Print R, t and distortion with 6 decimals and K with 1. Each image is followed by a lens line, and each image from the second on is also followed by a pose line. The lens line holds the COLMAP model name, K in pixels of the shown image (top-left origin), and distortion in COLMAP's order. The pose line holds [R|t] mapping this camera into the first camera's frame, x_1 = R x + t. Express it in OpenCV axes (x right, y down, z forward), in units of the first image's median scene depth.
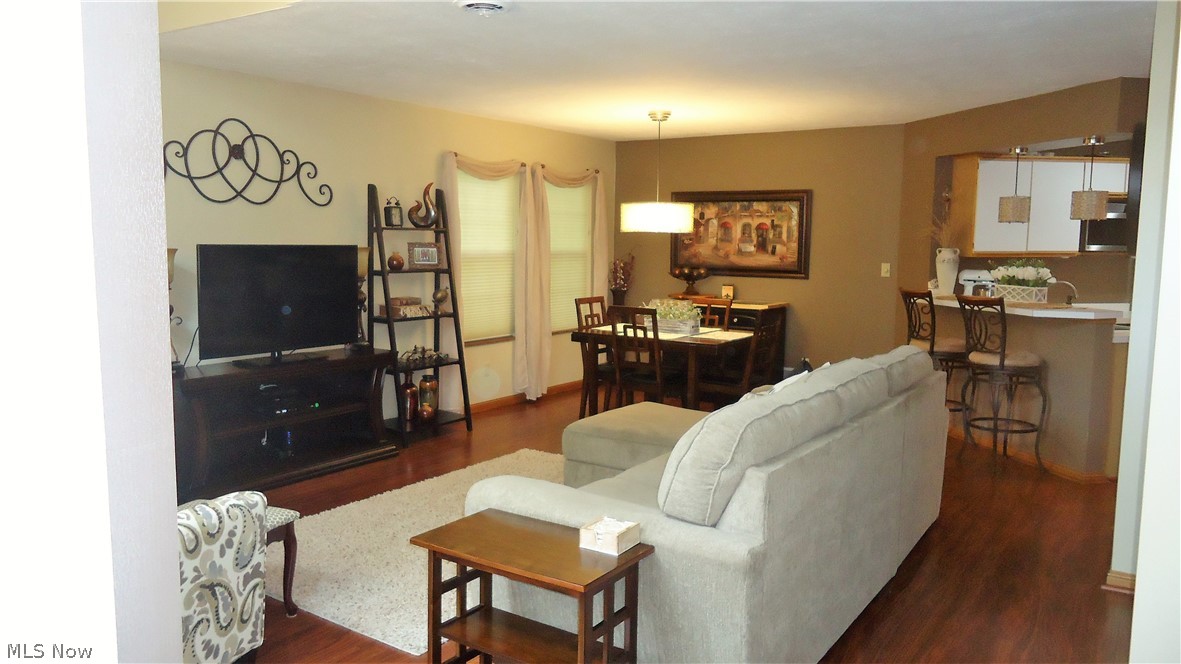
lens RADIAL K [[870.2, 0, 590.5], [0, 870.2, 332.0], [0, 0, 1]] dist [-0.006677, -0.001469]
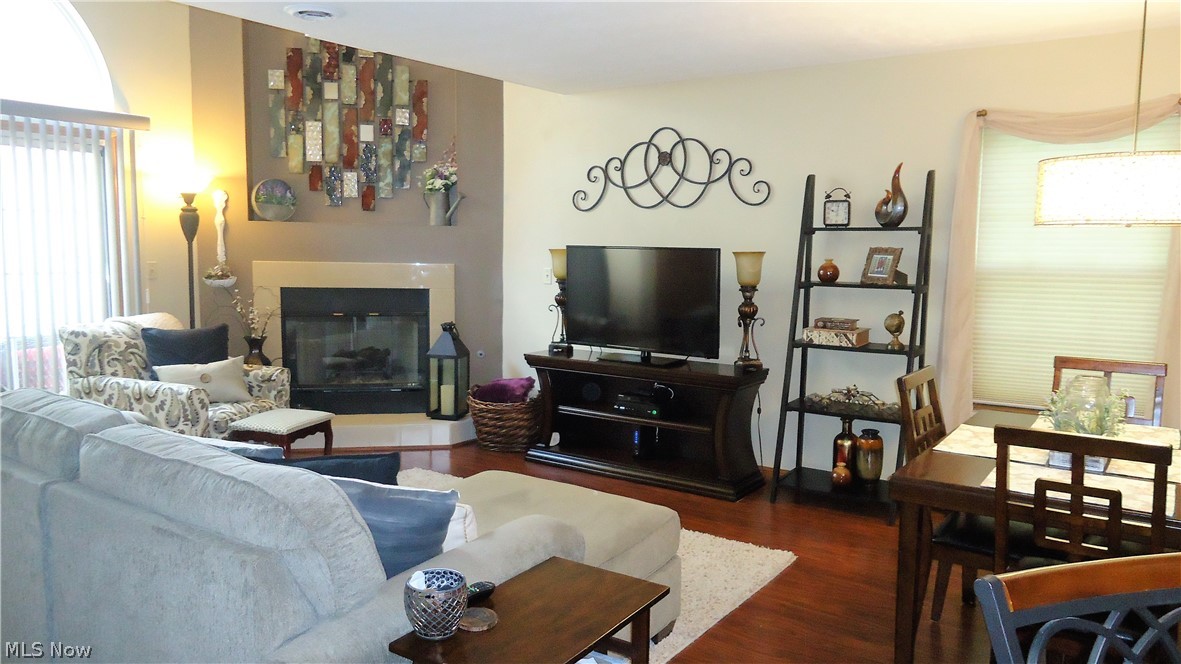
lens RADIAL K [[870.2, 0, 590.5], [0, 870.2, 332.0], [0, 0, 1]] dist [-0.006677, -0.001469]
pose [[-0.026876, 0.092042, -0.995392, 0.649162], [-0.117692, 0.988535, 0.094586, -0.088102], [0.992686, 0.119692, -0.015735, 0.937725]]
